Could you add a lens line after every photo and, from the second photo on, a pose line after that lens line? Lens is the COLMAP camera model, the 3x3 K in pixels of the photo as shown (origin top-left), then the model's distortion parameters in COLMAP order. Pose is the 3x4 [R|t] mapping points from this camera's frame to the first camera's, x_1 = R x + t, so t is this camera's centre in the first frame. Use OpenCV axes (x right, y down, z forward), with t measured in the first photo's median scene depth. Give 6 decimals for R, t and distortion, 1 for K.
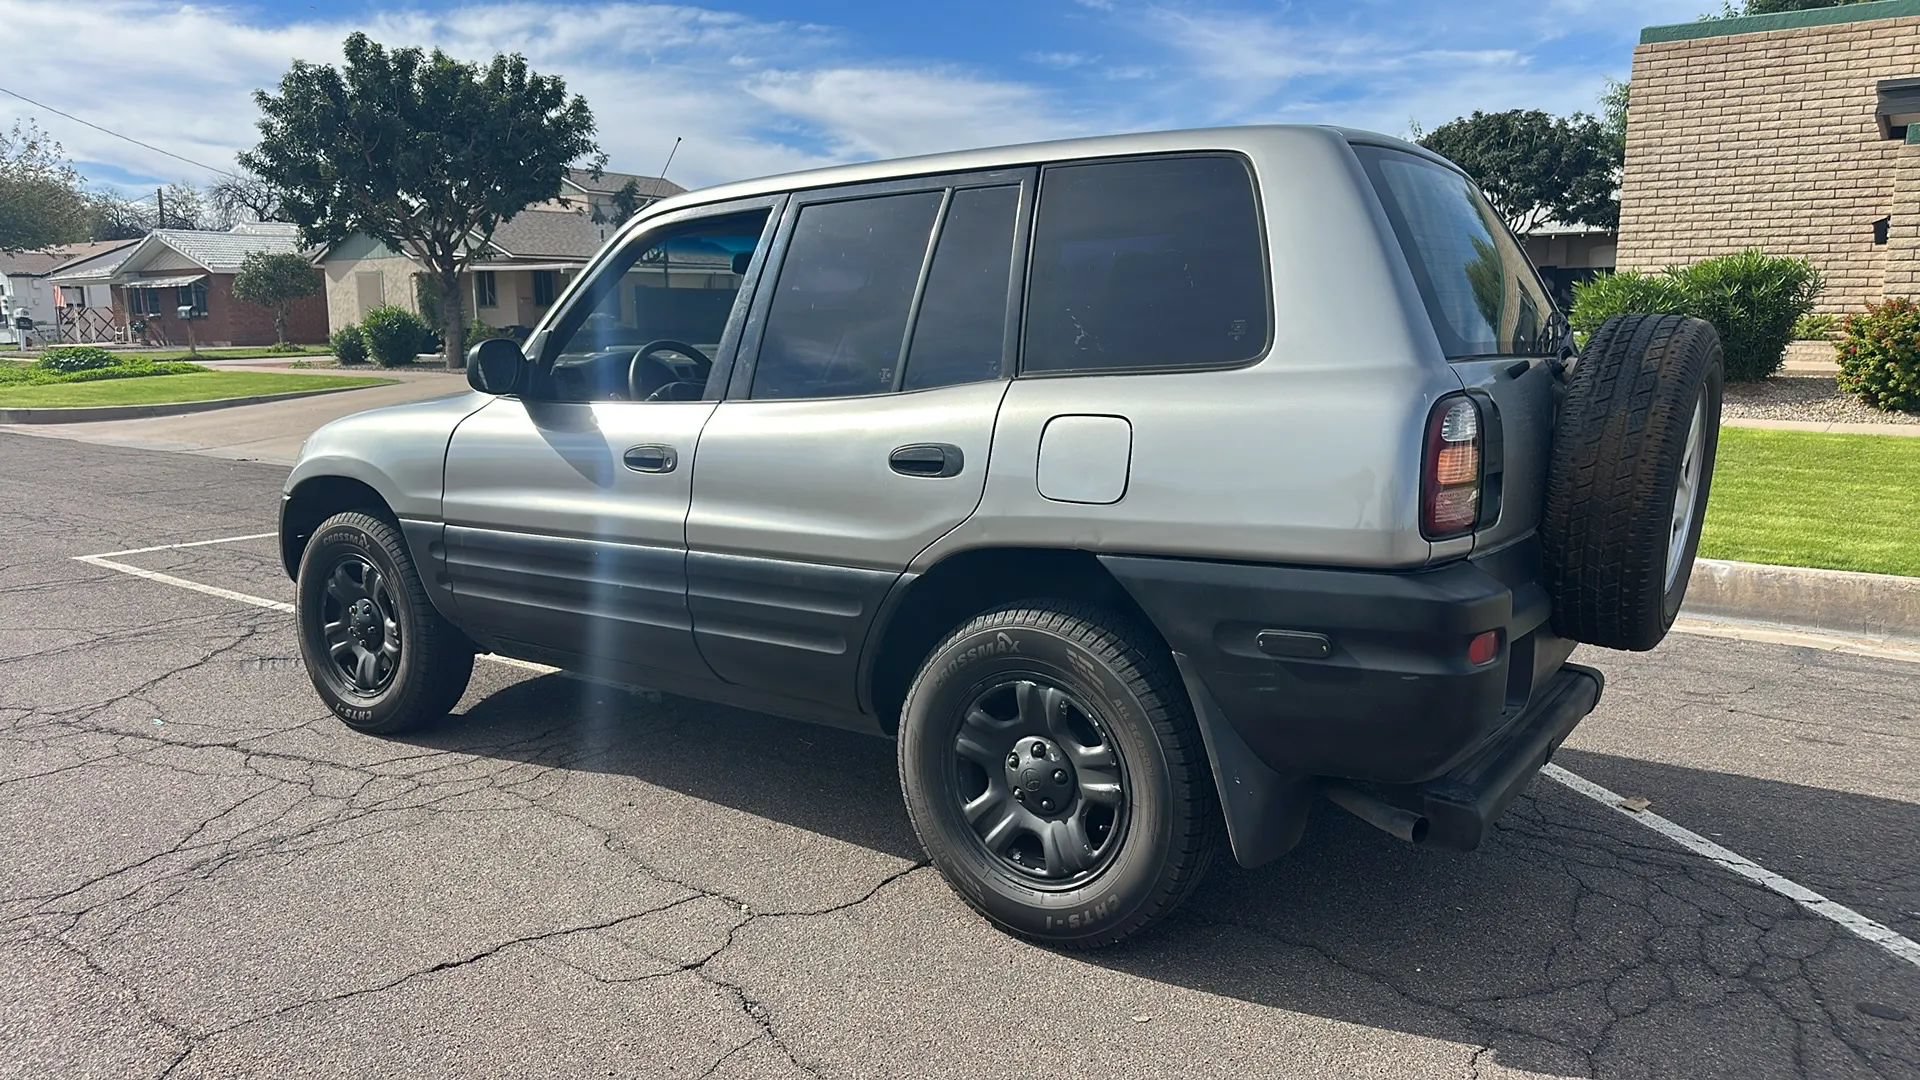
lens RADIAL K [[1269.0, 0, 950.9], [0, 1269.0, 540.3], [0, 0, 1]] dist [0.028838, -0.036325]
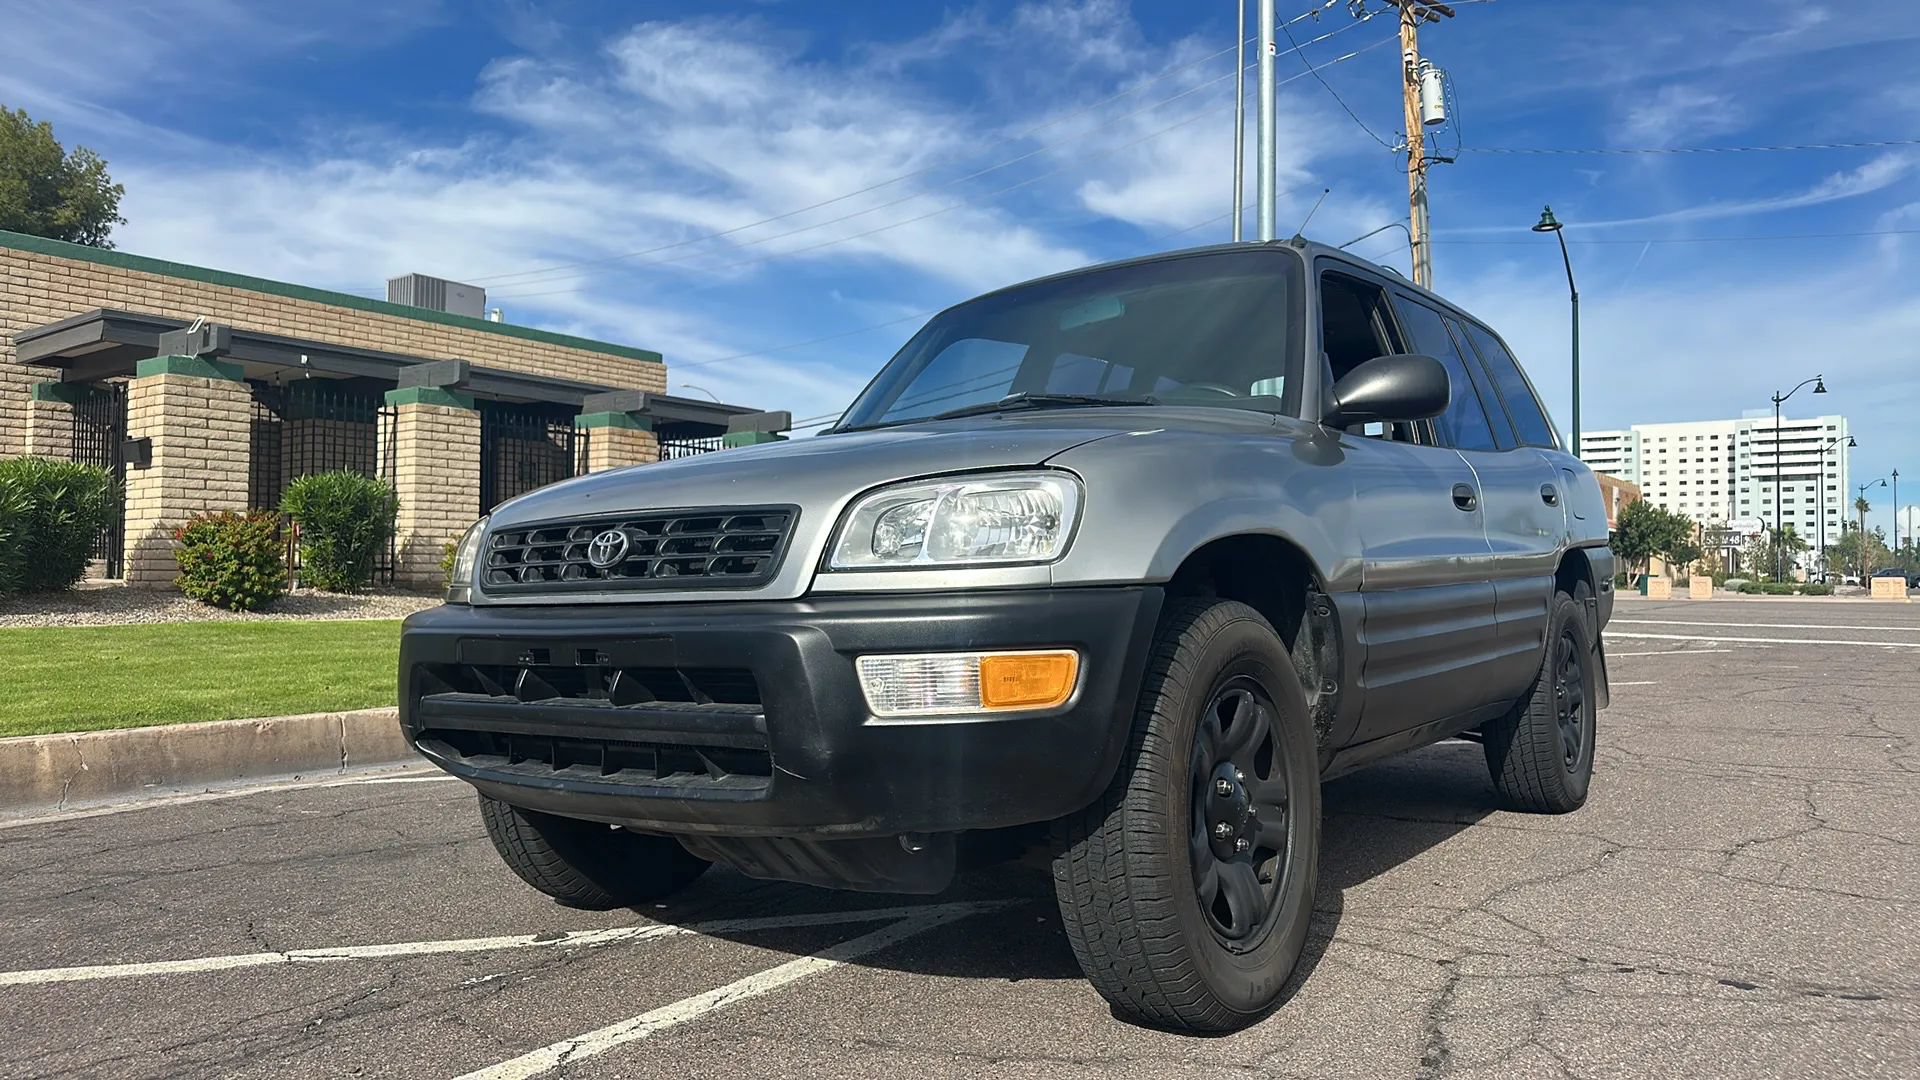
lens RADIAL K [[1271.2, 0, 954.2], [0, 1271.2, 535.0], [0, 0, 1]] dist [0.003962, -0.000088]
pose [[0.042894, 0.042157, 0.998190, -0.647295], [0.164964, 0.985097, -0.048692, -0.025024], [-0.985366, 0.166754, 0.035301, 0.699515]]
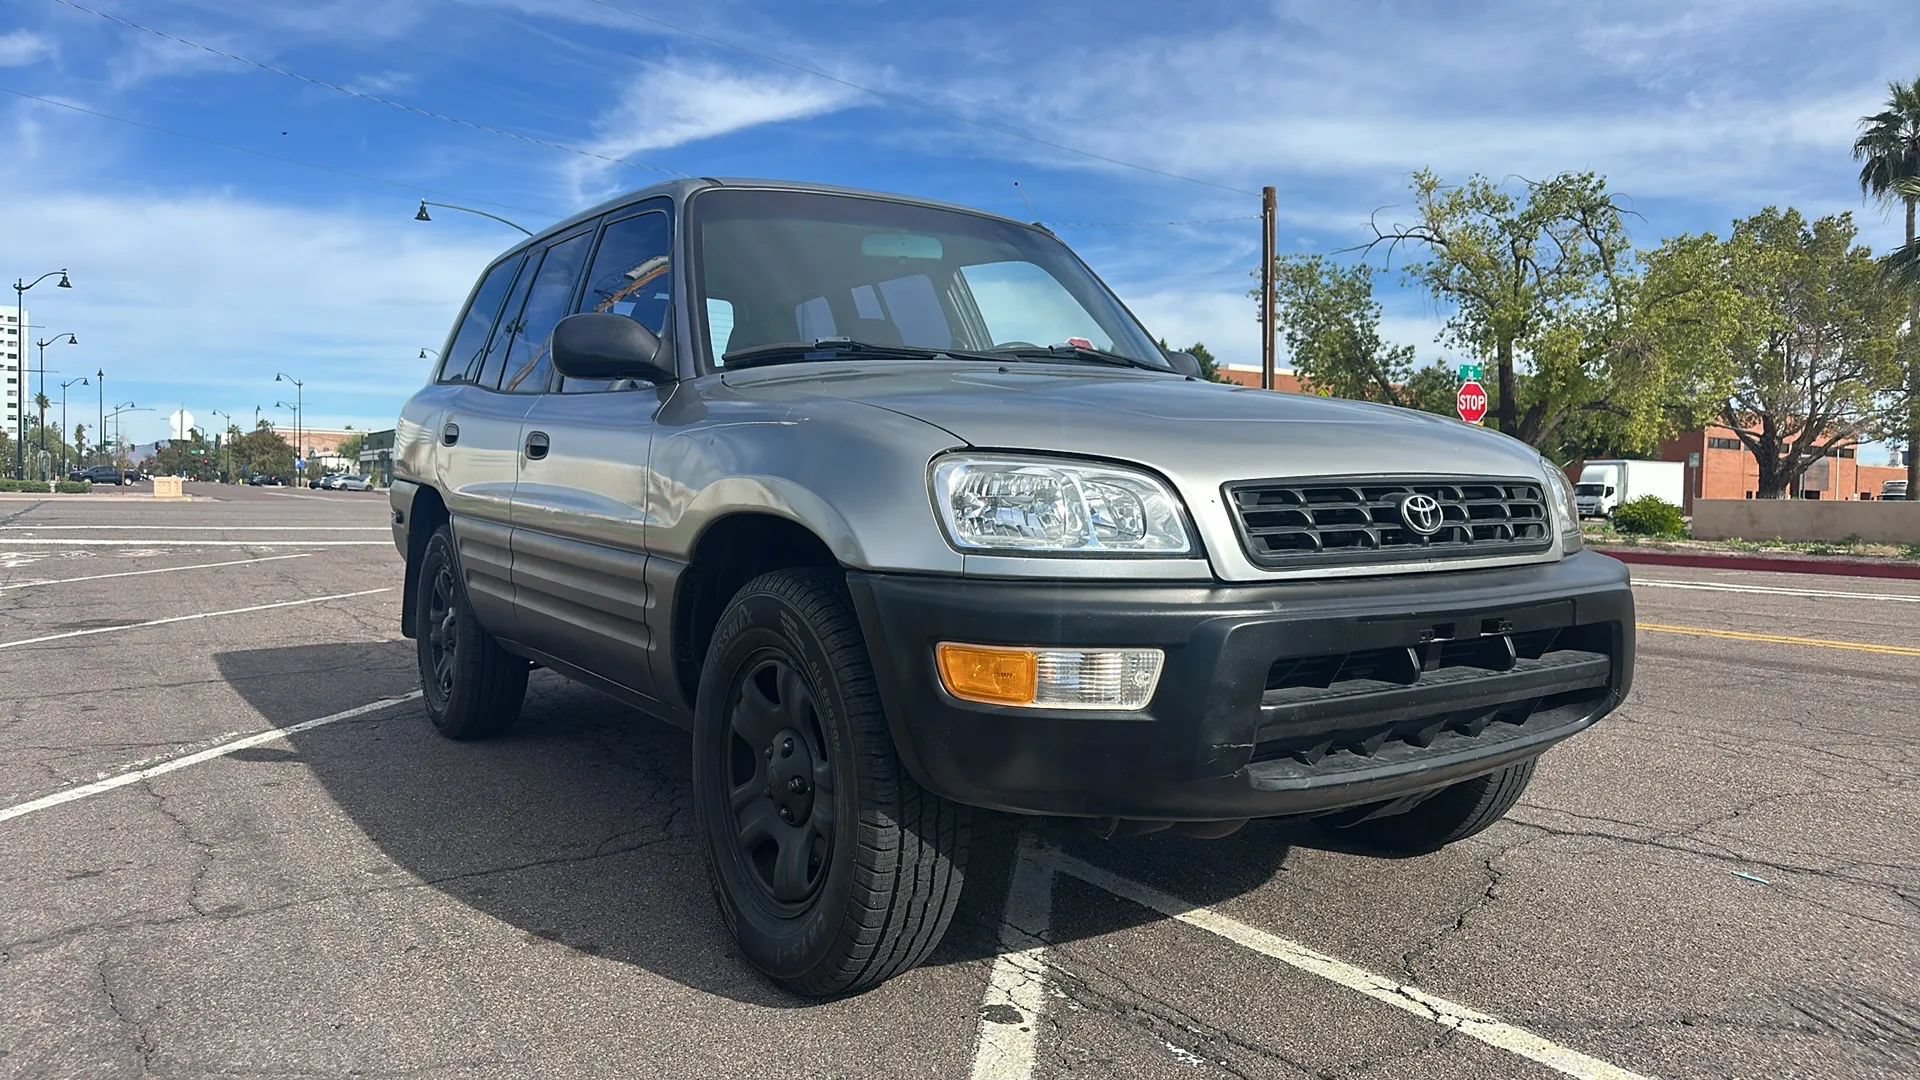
lens RADIAL K [[1274.8, 0, 946.3], [0, 1274.8, 538.3], [0, 0, 1]] dist [0.021009, -0.023740]
pose [[-0.921709, -0.021071, 0.387308, -0.329853], [0.056020, 0.980823, 0.186677, -0.113922], [-0.383814, 0.193759, -0.902853, 1.141555]]
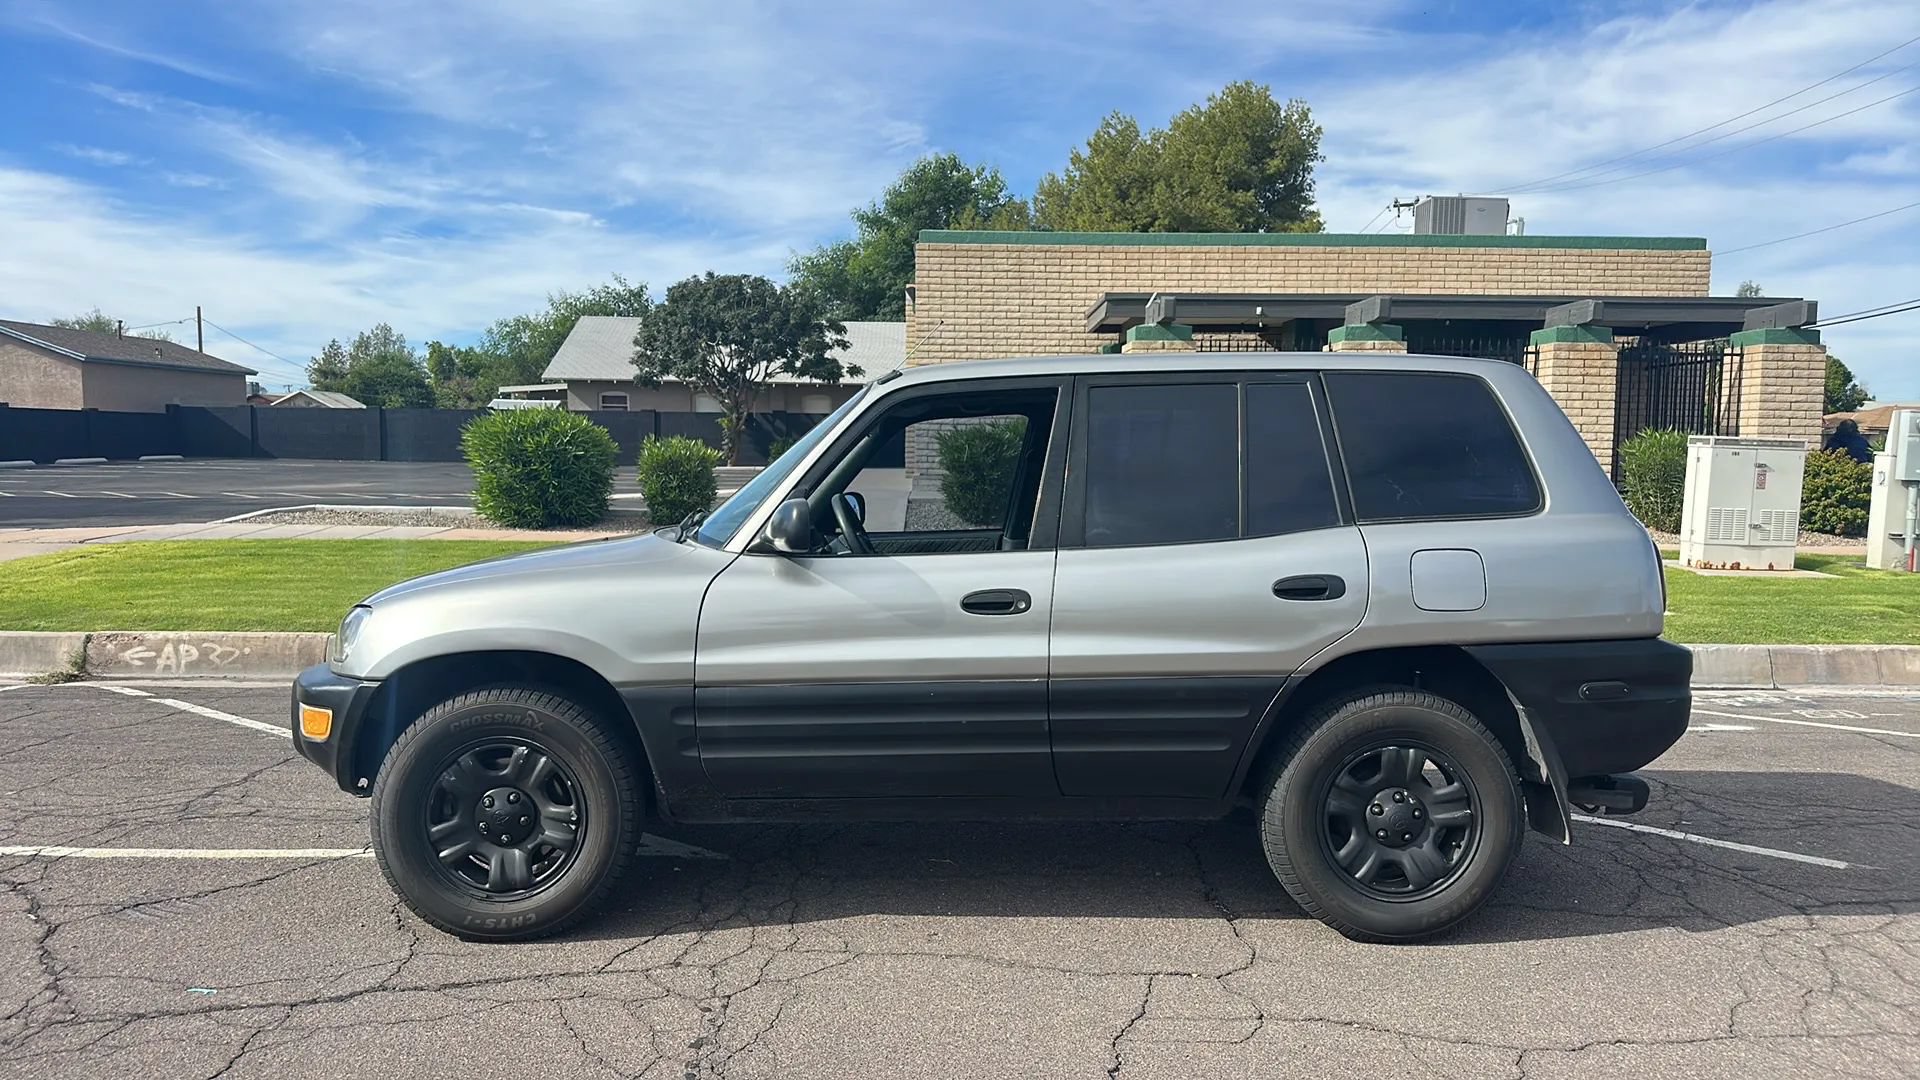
lens RADIAL K [[1243.0, 0, 961.7], [0, 1243.0, 548.0], [0, 0, 1]] dist [0.059197, -0.060844]
pose [[0.809202, -0.029568, 0.586785, -0.458764], [0.084707, 0.994170, -0.066717, -0.021137], [-0.581392, 0.103692, 0.806989, 0.068697]]
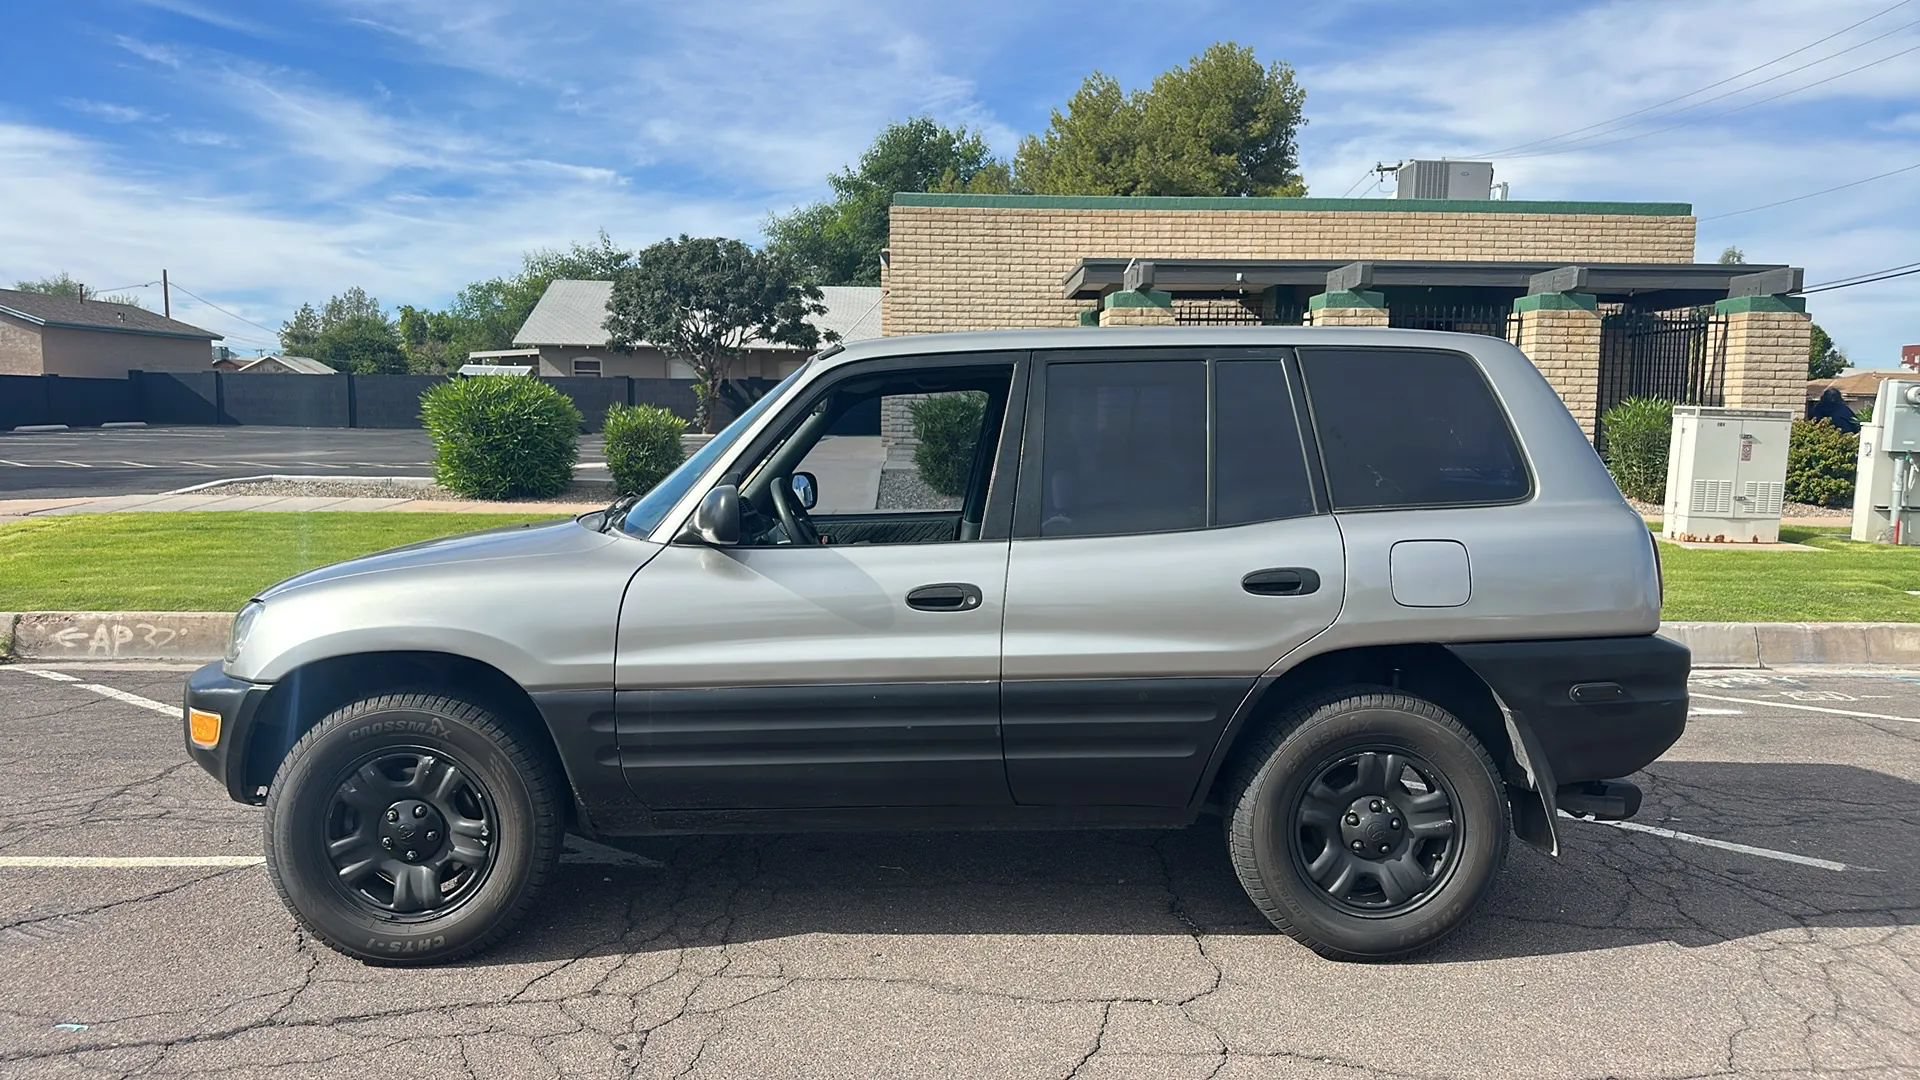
lens RADIAL K [[1249.4, 0, 957.0], [0, 1249.4, 541.7], [0, 0, 1]] dist [0.051343, -0.051317]
pose [[0.802408, -0.042633, 0.595251, -0.422276], [0.085777, 0.995327, -0.044340, -0.032809], [-0.590580, 0.086638, 0.802315, 0.091887]]
